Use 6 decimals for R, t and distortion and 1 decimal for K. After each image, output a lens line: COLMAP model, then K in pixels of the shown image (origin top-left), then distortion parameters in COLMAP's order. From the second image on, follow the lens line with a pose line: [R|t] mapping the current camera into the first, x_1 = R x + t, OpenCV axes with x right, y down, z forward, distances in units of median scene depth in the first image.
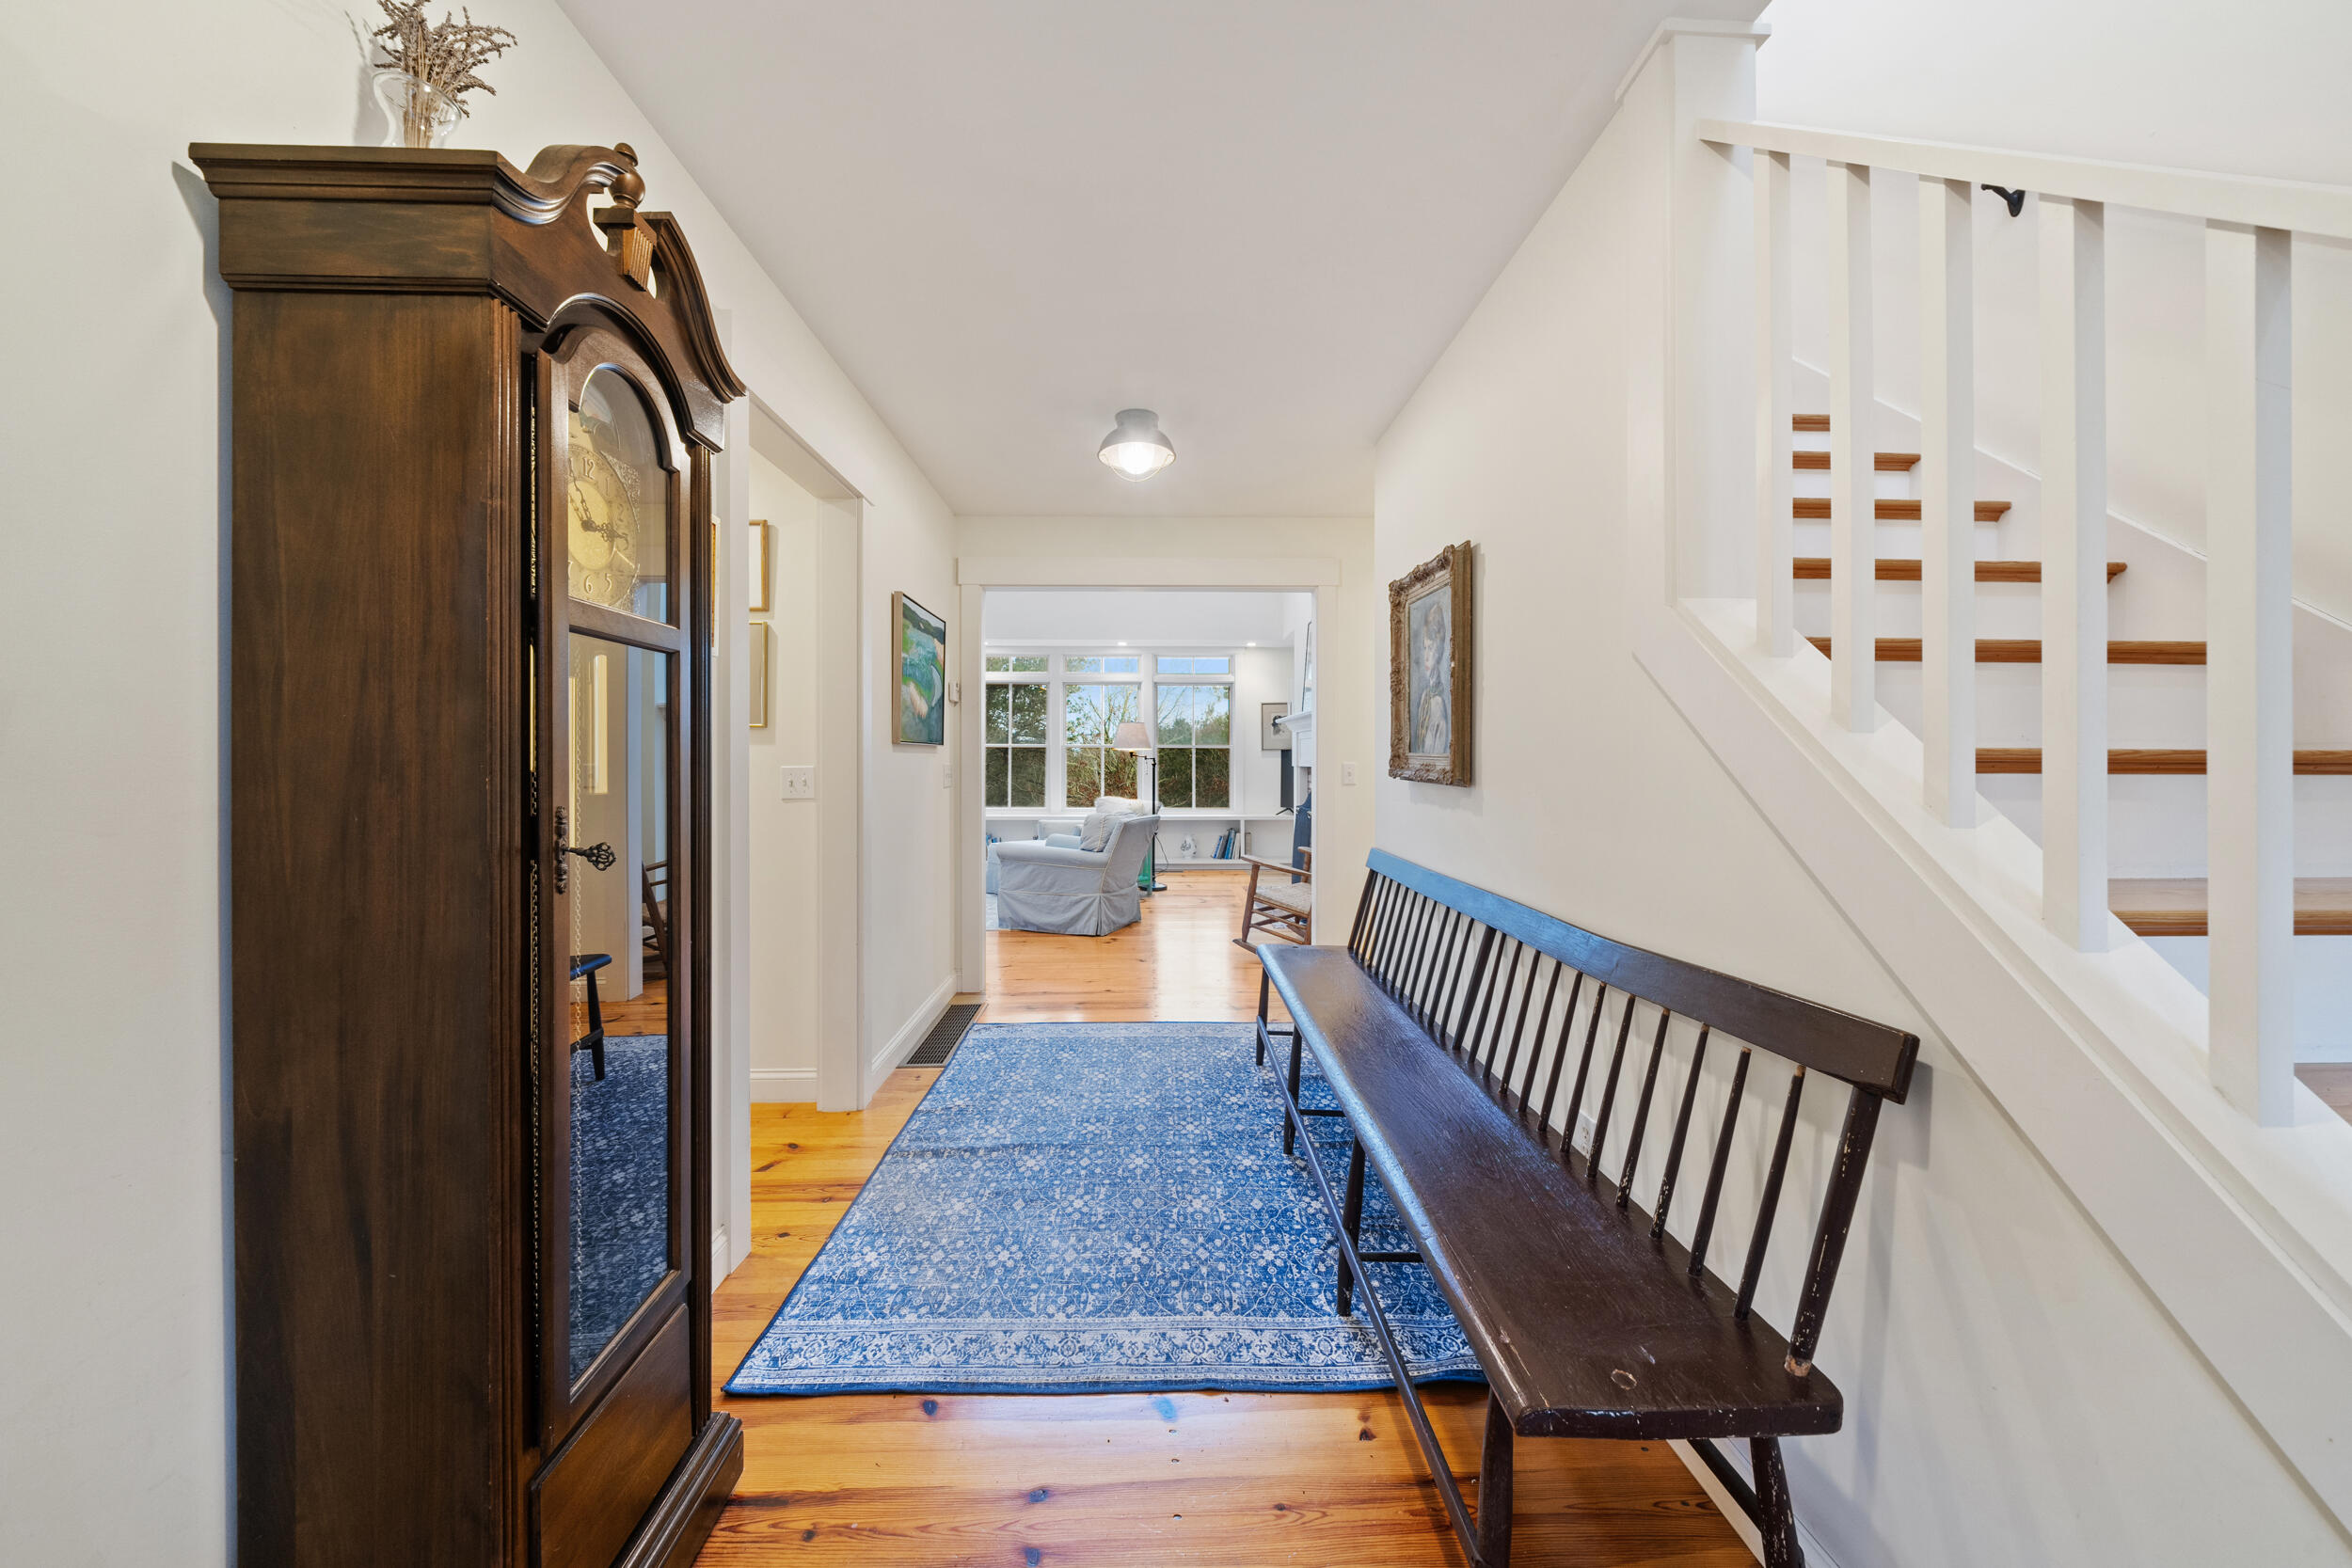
lens RADIAL K [[799.3, 0, 1178.2], [0, 799.3, 761.0], [0, 0, 1]] dist [-0.000096, -0.000020]
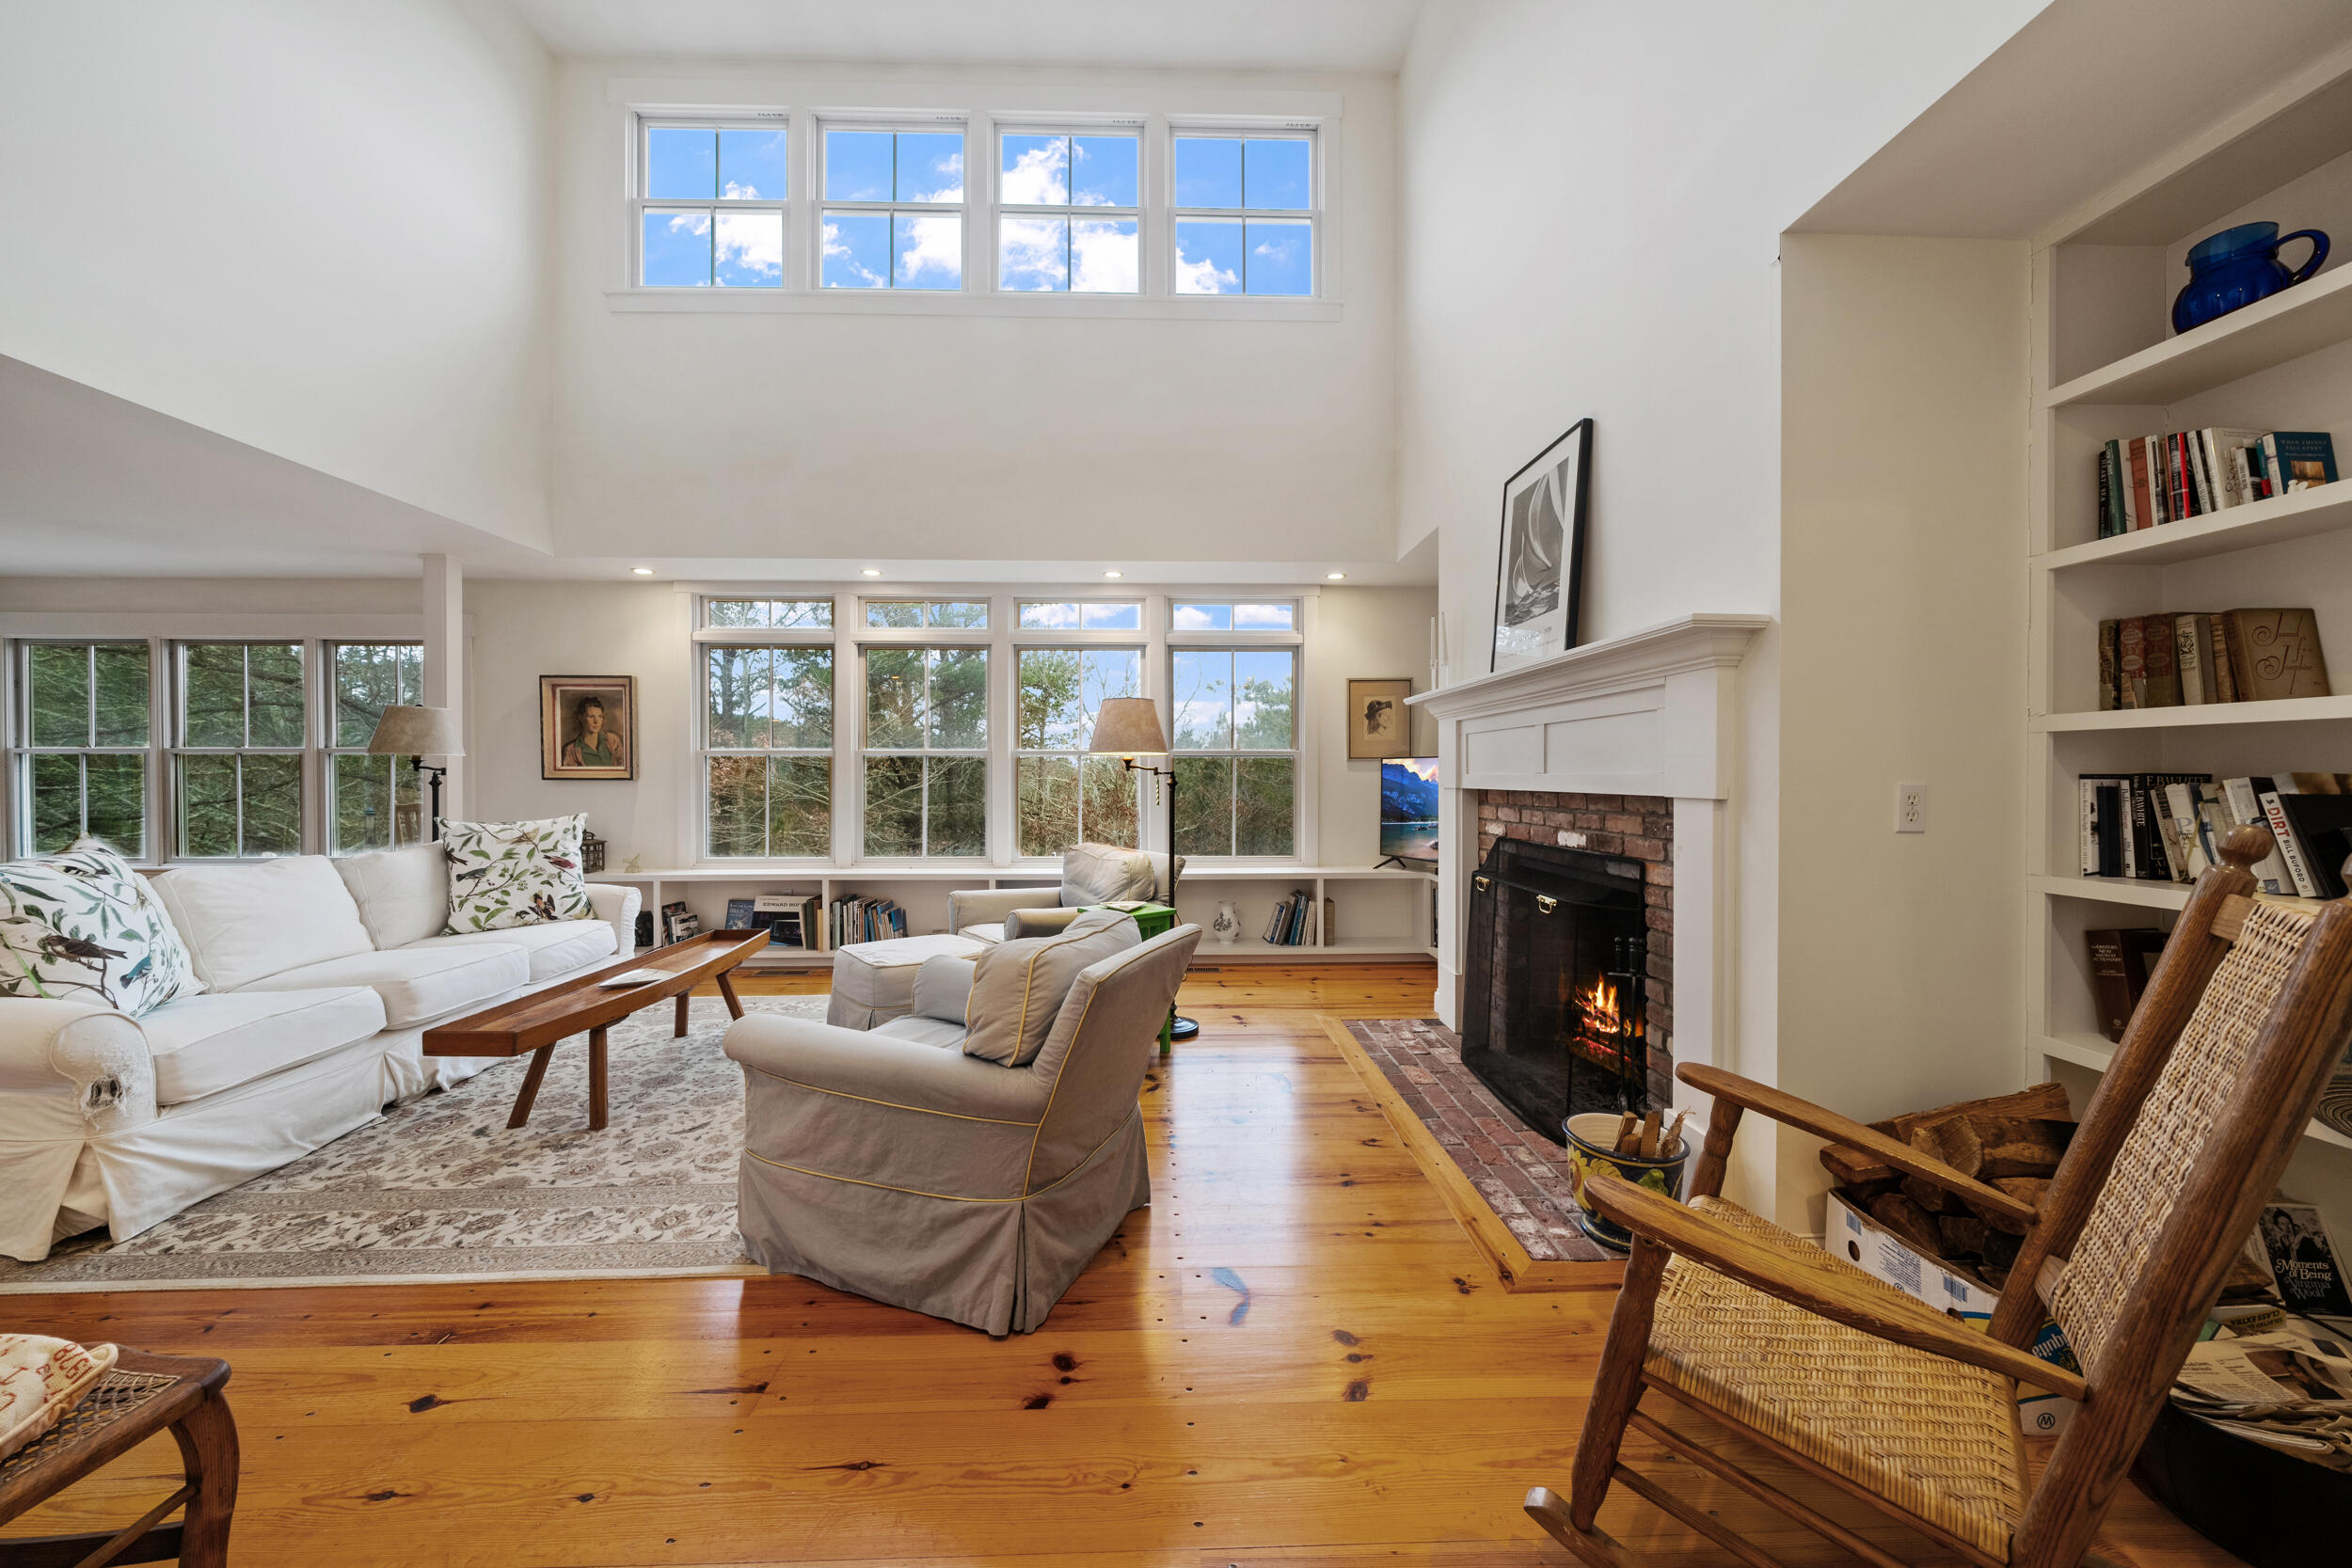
lens RADIAL K [[807.1, 0, 1176.0], [0, 807.1, 784.0], [0, 0, 1]] dist [-0.001676, -0.000217]
pose [[0.999984, -0.000986, -0.005506, -0.021198], [0.001041, 0.999949, 0.010041, -0.001142], [0.005496, -0.010046, 0.999934, 0.414716]]
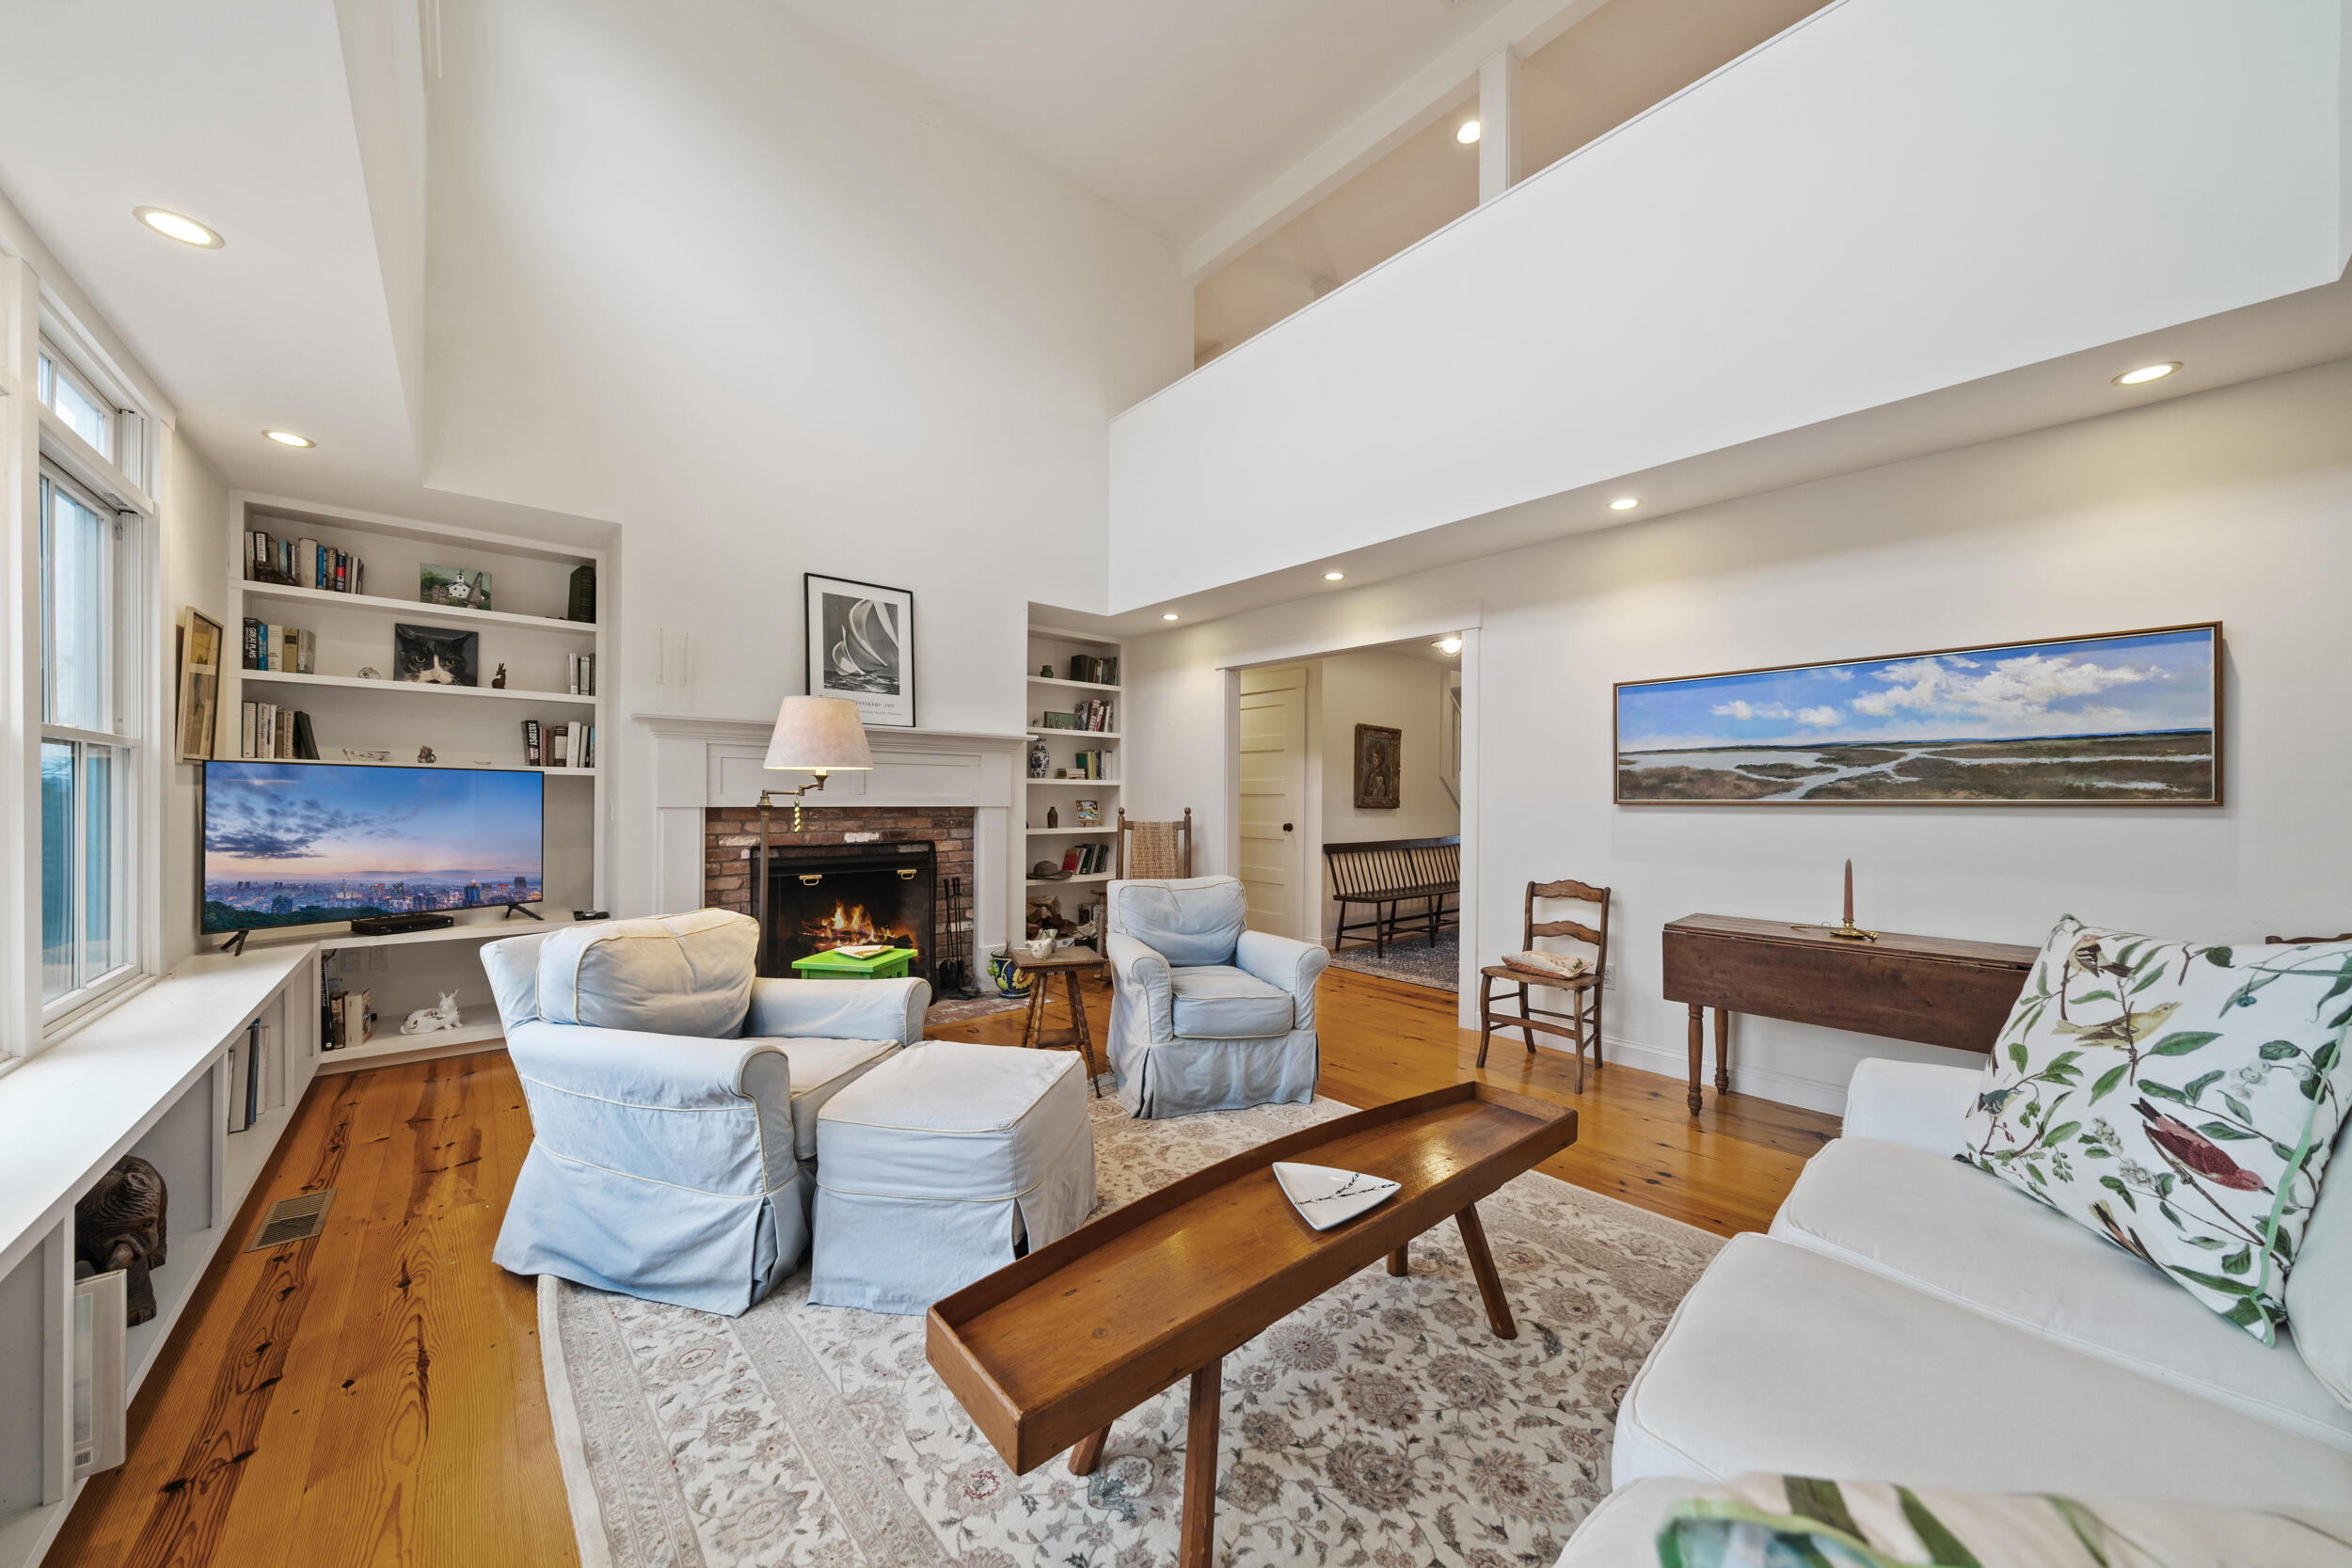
lens RADIAL K [[799.4, 0, 1173.0], [0, 799.4, 784.4], [0, 0, 1]] dist [0.000241, -0.000083]
pose [[-0.631451, 0.008414, 0.775370, -0.395193], [-0.007054, 0.999837, -0.016595, -0.001463], [-0.775384, -0.015948, -0.631289, 0.933518]]
